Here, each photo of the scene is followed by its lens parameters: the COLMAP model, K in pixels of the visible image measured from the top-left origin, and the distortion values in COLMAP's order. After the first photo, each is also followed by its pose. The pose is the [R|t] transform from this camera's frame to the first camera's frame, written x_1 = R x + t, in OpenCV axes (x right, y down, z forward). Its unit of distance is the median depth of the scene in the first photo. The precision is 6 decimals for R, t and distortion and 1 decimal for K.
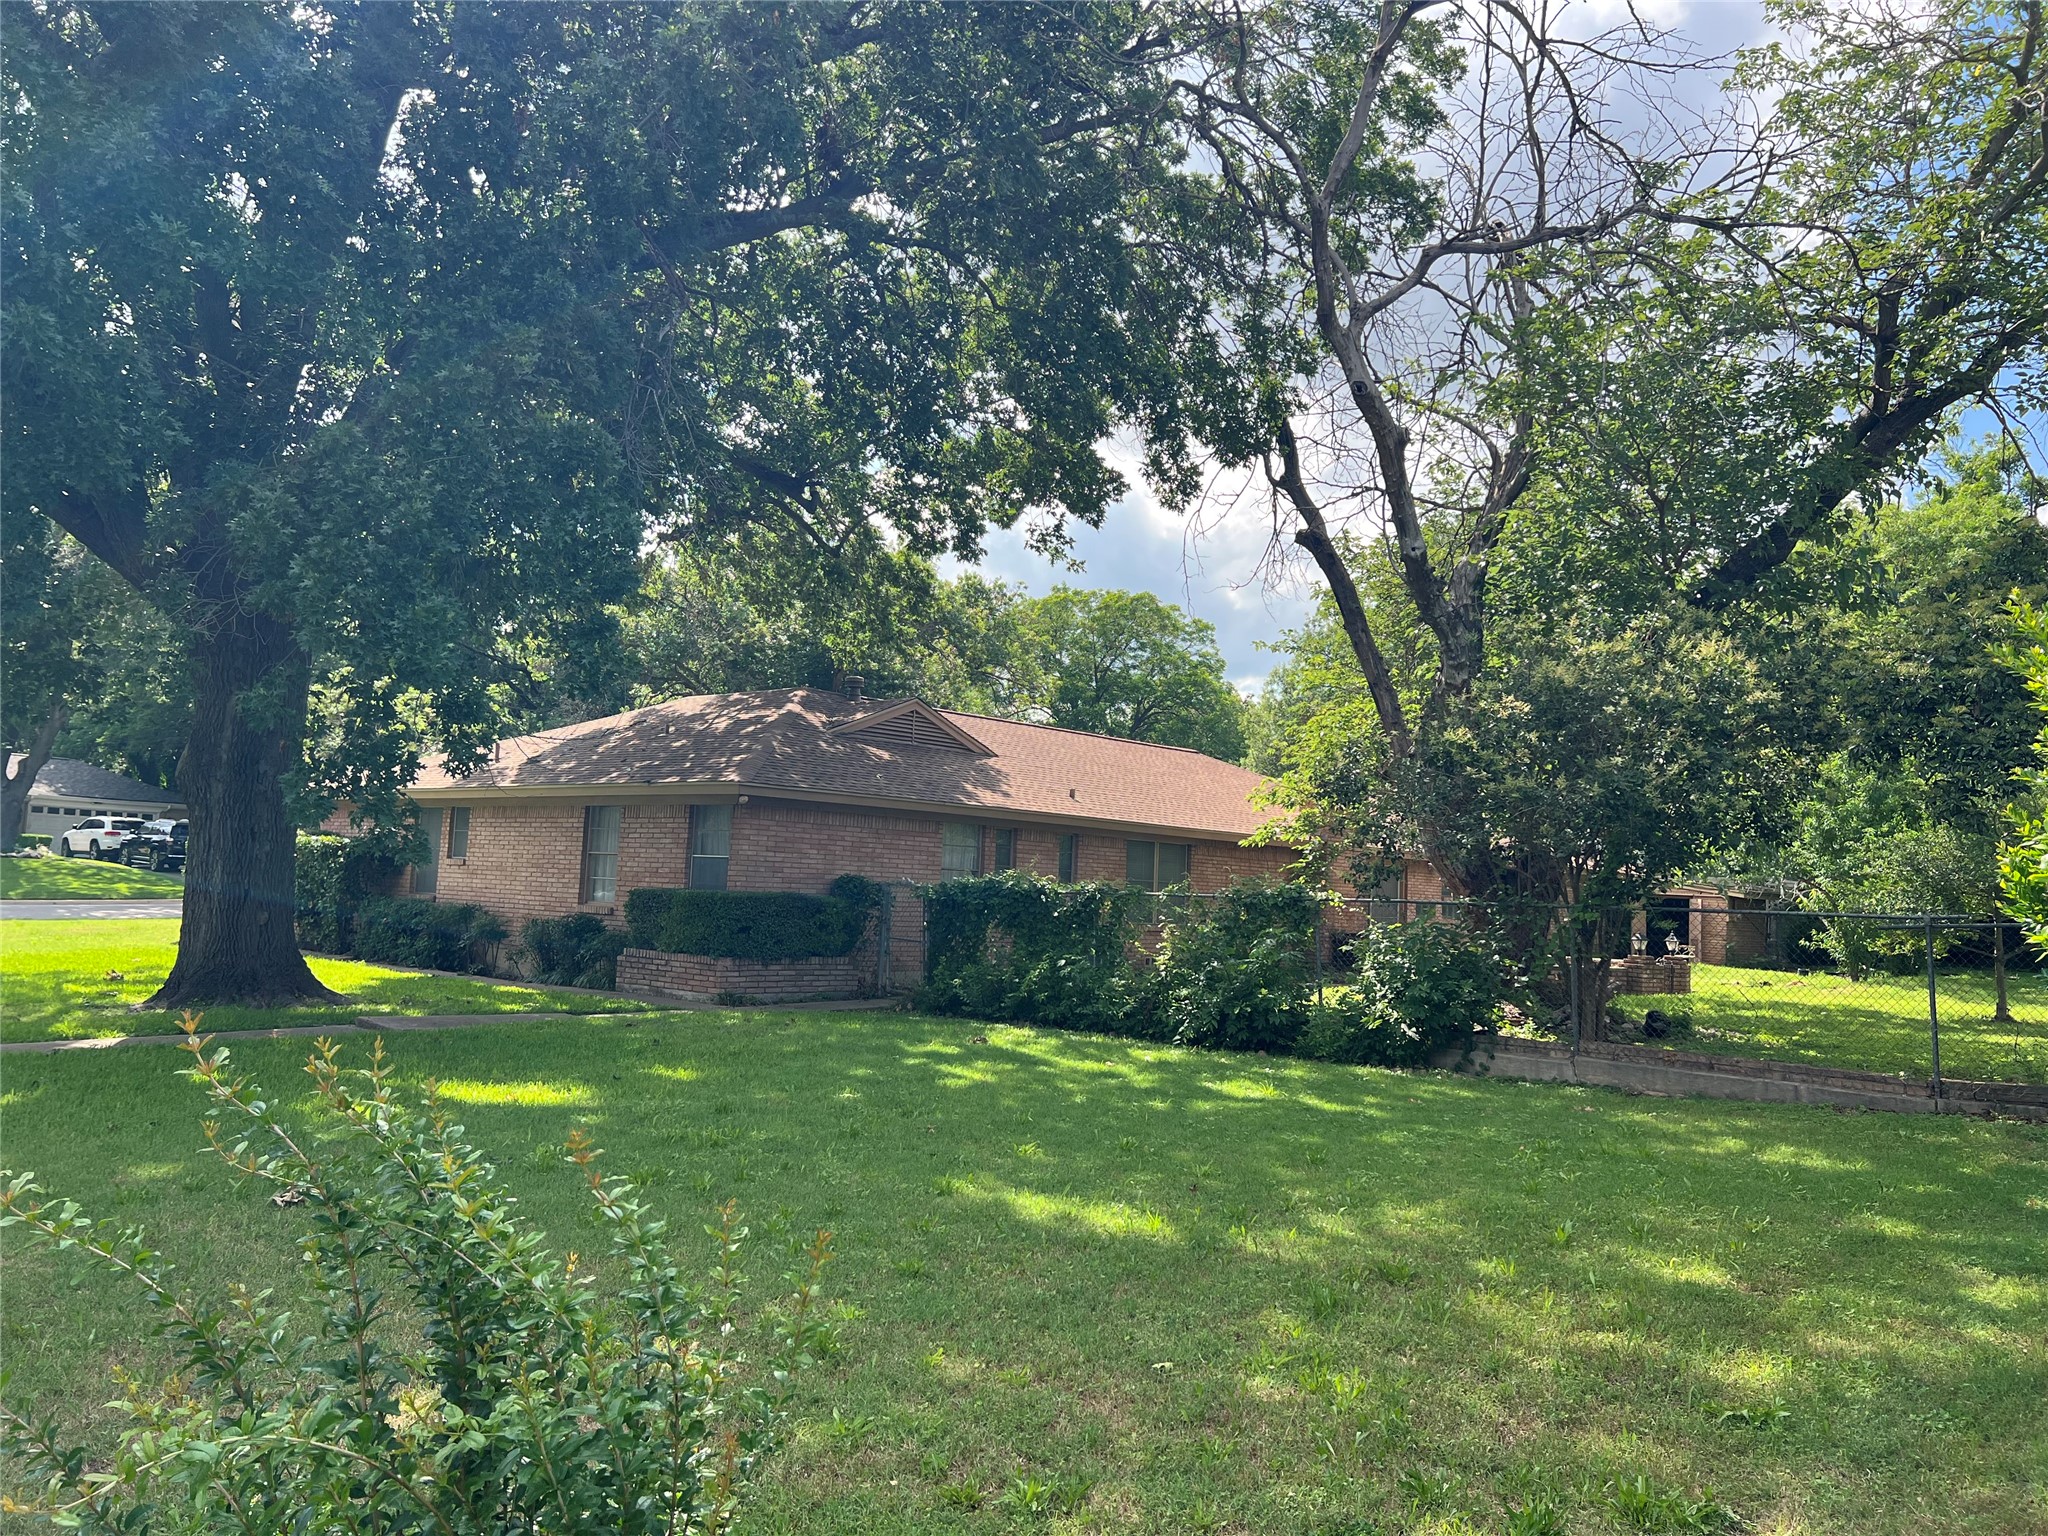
lens RADIAL K [[1541.0, 0, 1031.7], [0, 1541.0, 733.5], [0, 0, 1]] dist [0.042421, -0.053845]
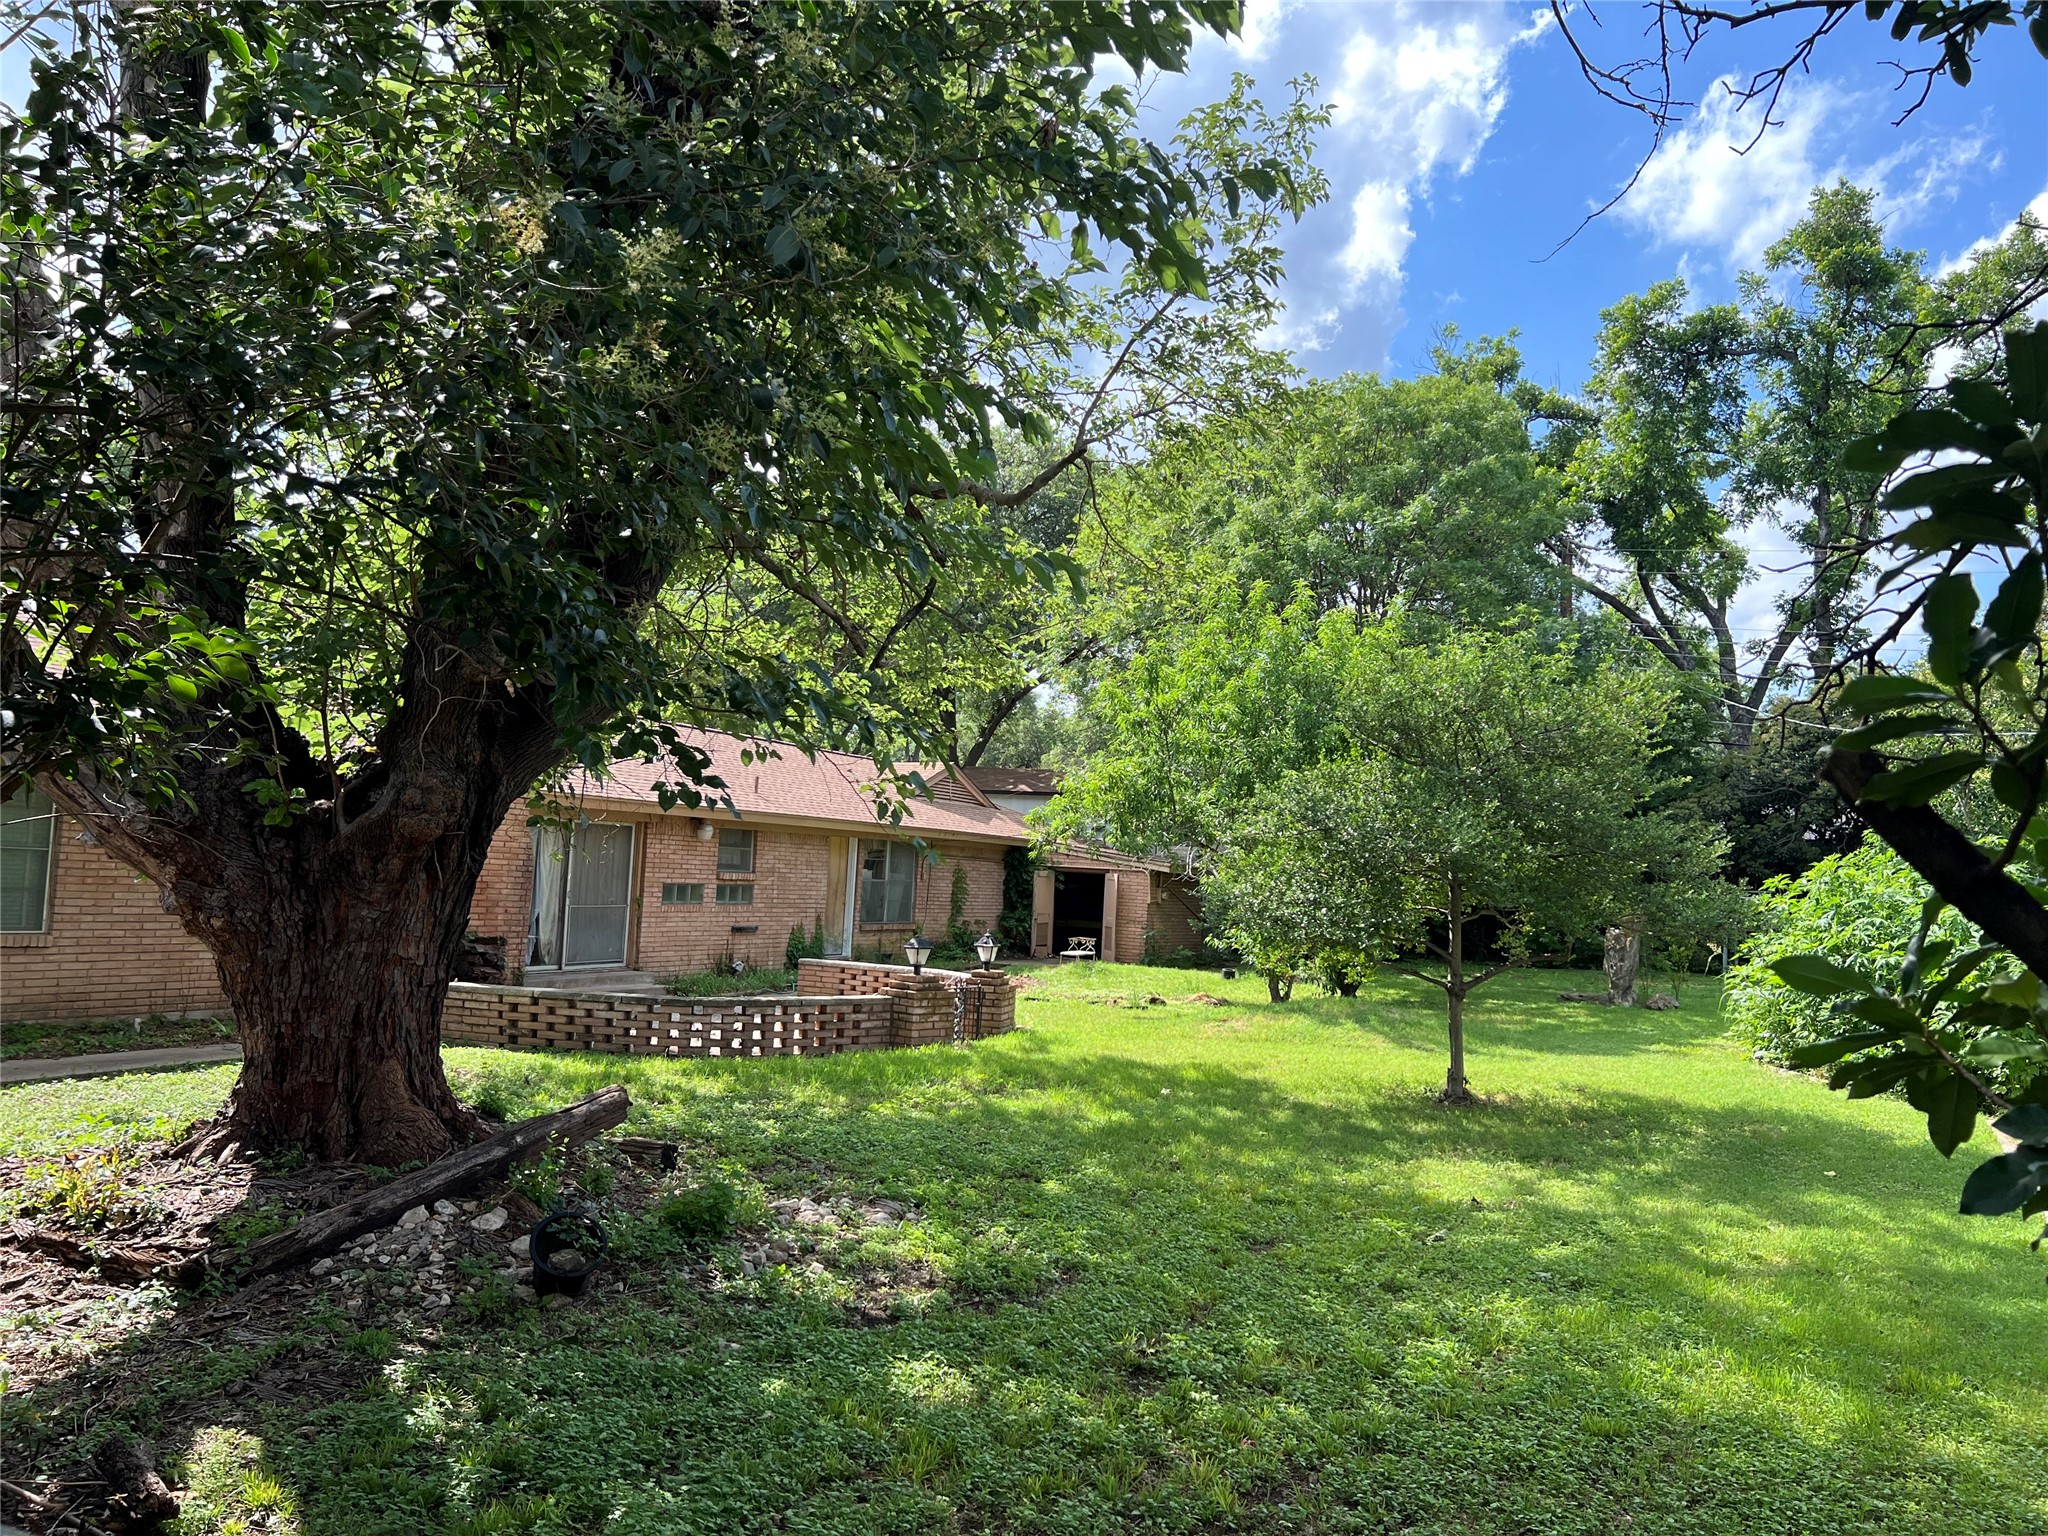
lens RADIAL K [[1541.0, 0, 1025.0], [0, 1541.0, 768.8], [0, 0, 1]] dist [0.042421, -0.053845]
pose [[0.963814, 0.015240, 0.266139, 0.428666], [-0.026556, 0.998887, 0.038972, 0.063330], [-0.265249, -0.044629, 0.963147, 0.672013]]
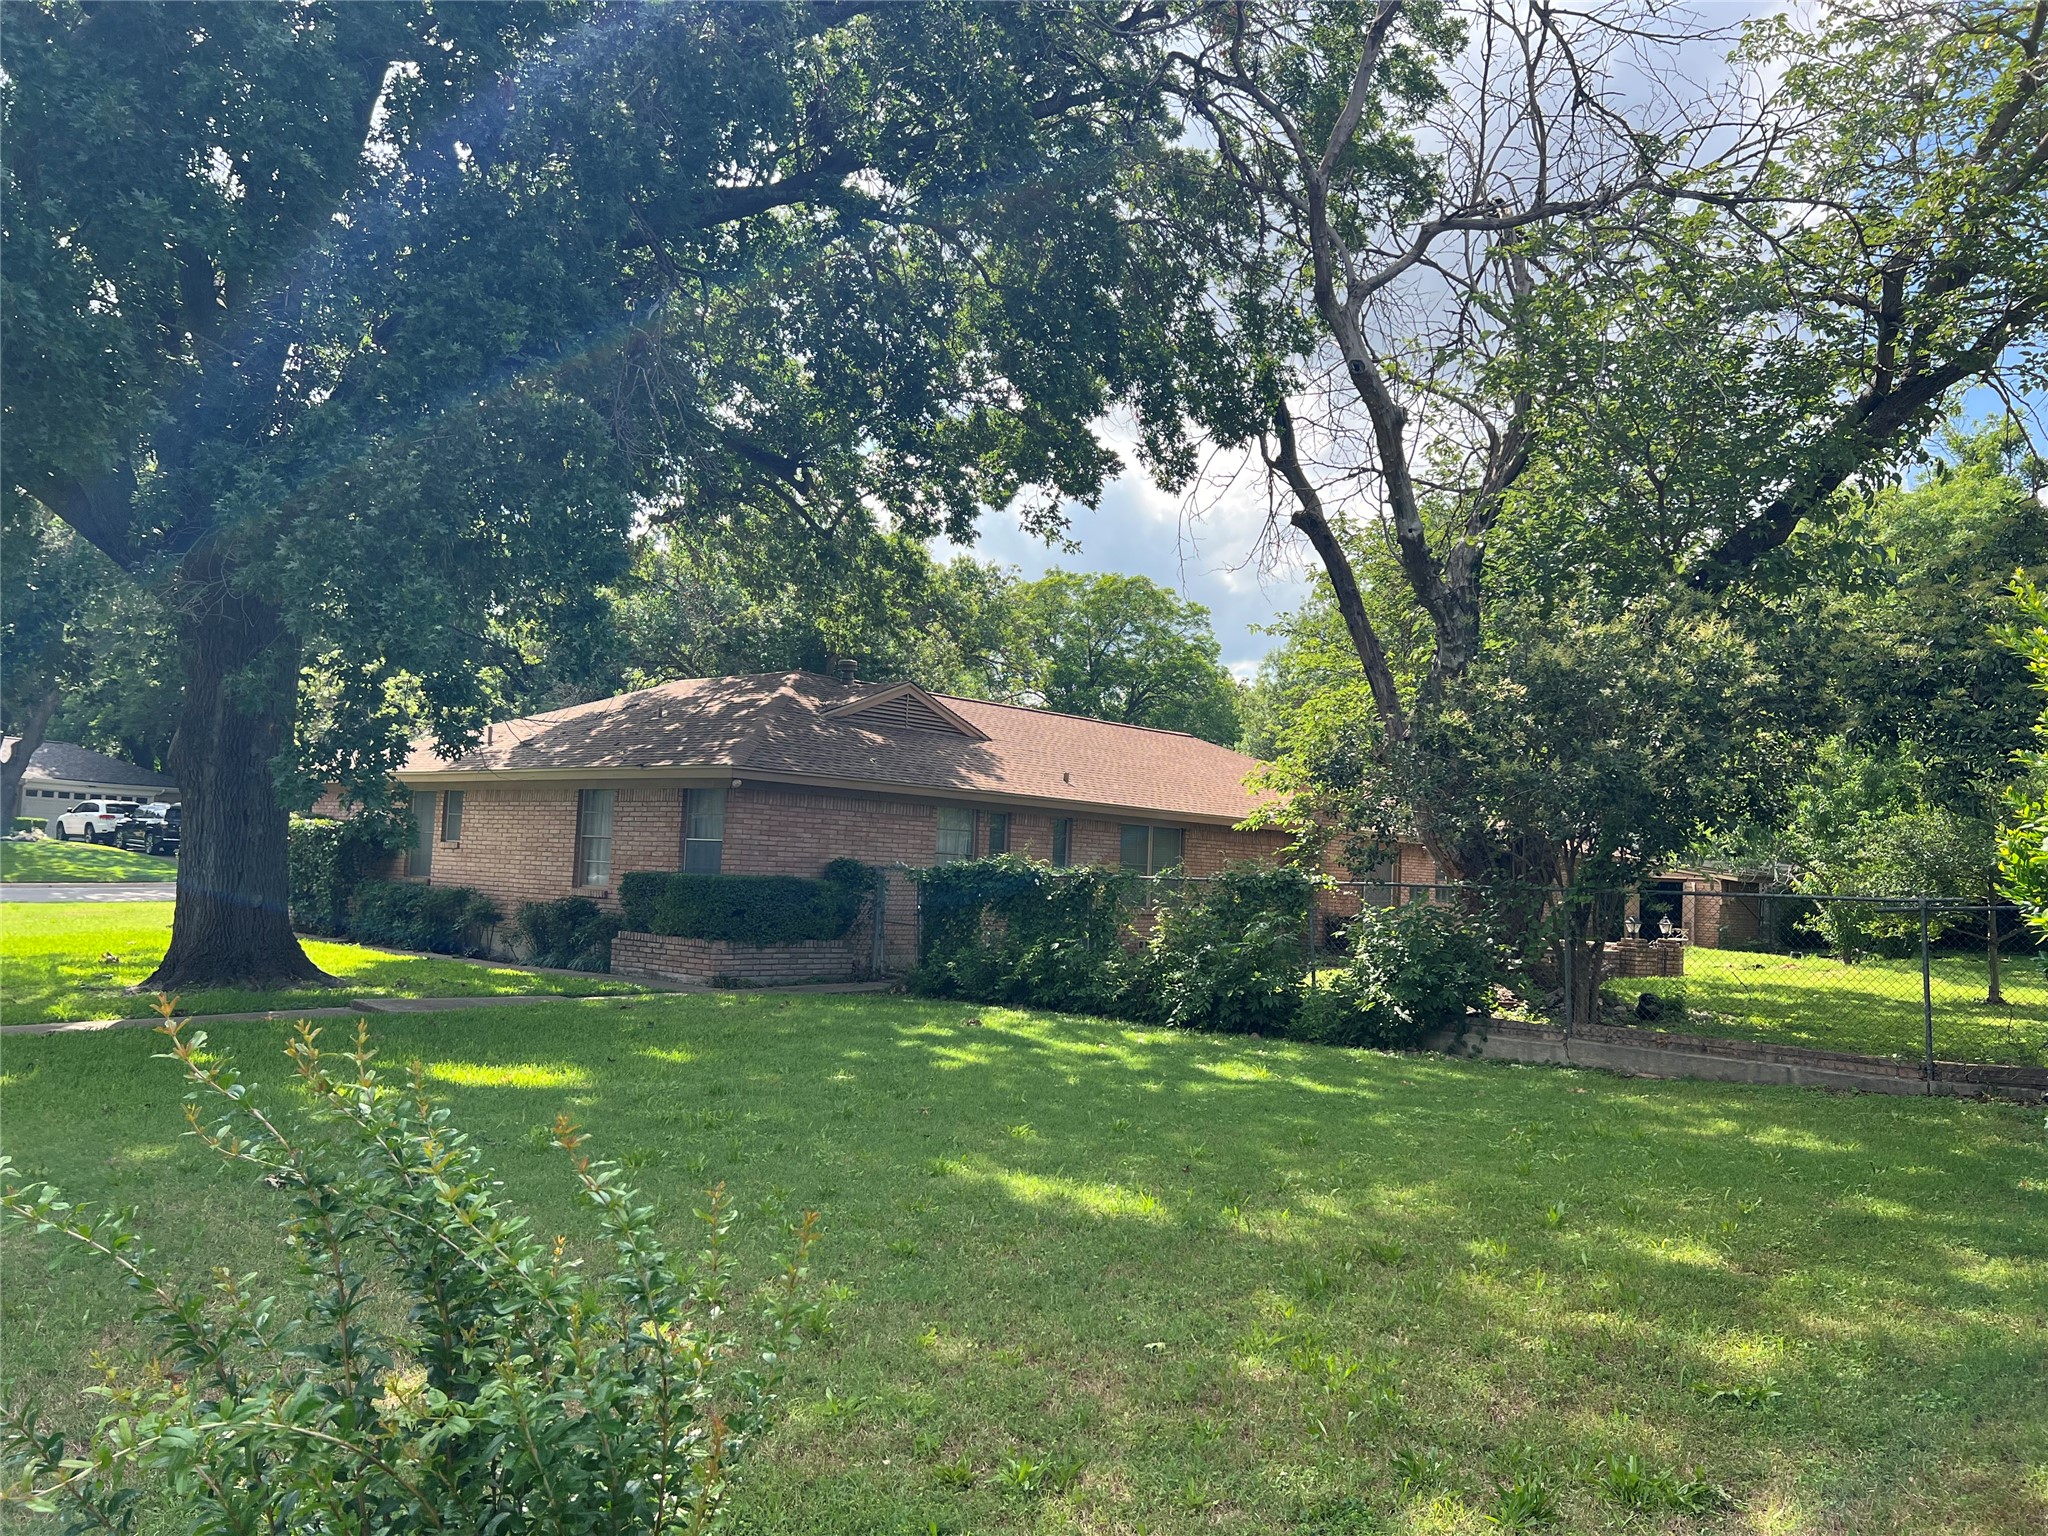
lens RADIAL K [[1541.0, 0, 1023.7], [0, 1541.0, 764.8], [0, 0, 1]] dist [0.042421, -0.053845]
pose [[0.999999, -0.000152, -0.001482, 0.000350], [0.000197, 0.999535, 0.030505, 0.000562], [0.001476, -0.030506, 0.999534, 0.003200]]
